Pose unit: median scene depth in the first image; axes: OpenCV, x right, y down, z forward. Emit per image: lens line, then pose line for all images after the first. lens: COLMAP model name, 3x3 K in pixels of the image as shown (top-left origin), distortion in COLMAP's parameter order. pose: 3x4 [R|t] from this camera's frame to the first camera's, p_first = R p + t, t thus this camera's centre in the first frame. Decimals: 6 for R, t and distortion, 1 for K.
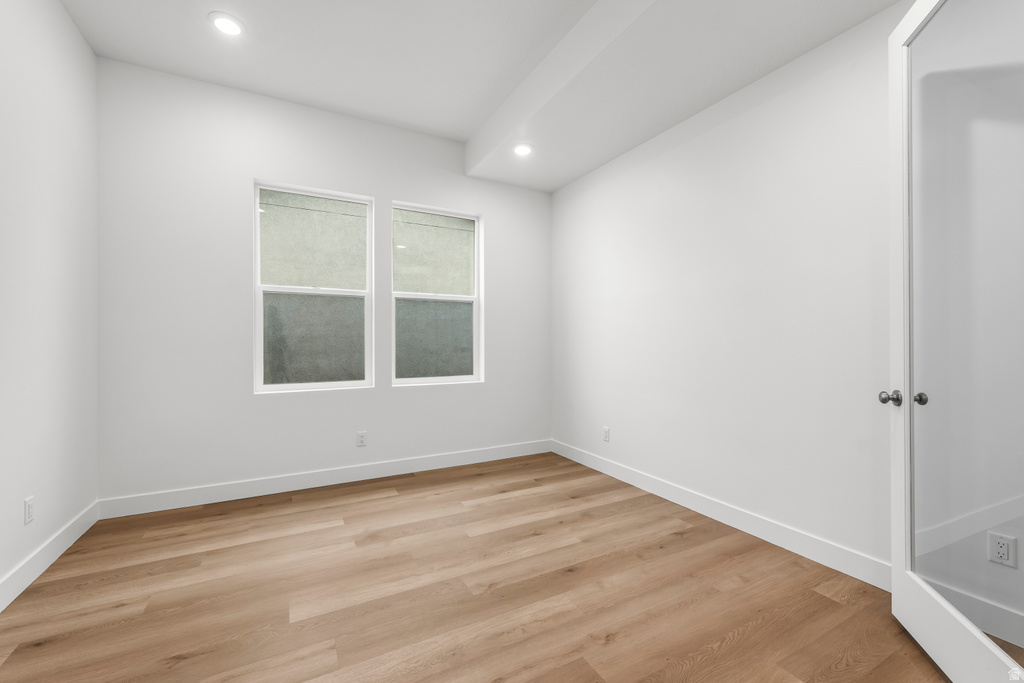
lens RADIAL K [[418.0, 0, 511.6], [0, 418.0, 341.2], [0, 0, 1]] dist [-0.000354, -0.000170]
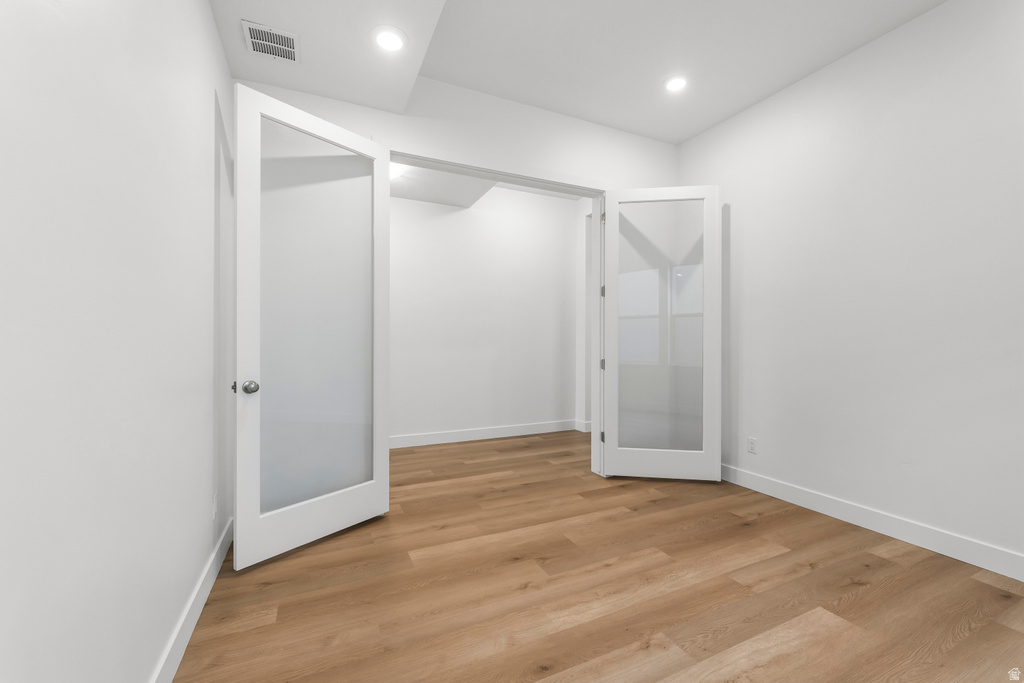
lens RADIAL K [[418.0, 0, 512.3], [0, 418.0, 341.6], [0, 0, 1]] dist [-0.000354, -0.000170]
pose [[-0.998632, -0.000727, 0.052292, 0.185465], [-0.000797, 0.999999, -0.001314, 0.000789], [-0.052291, -0.001354, -0.998631, 1.999031]]
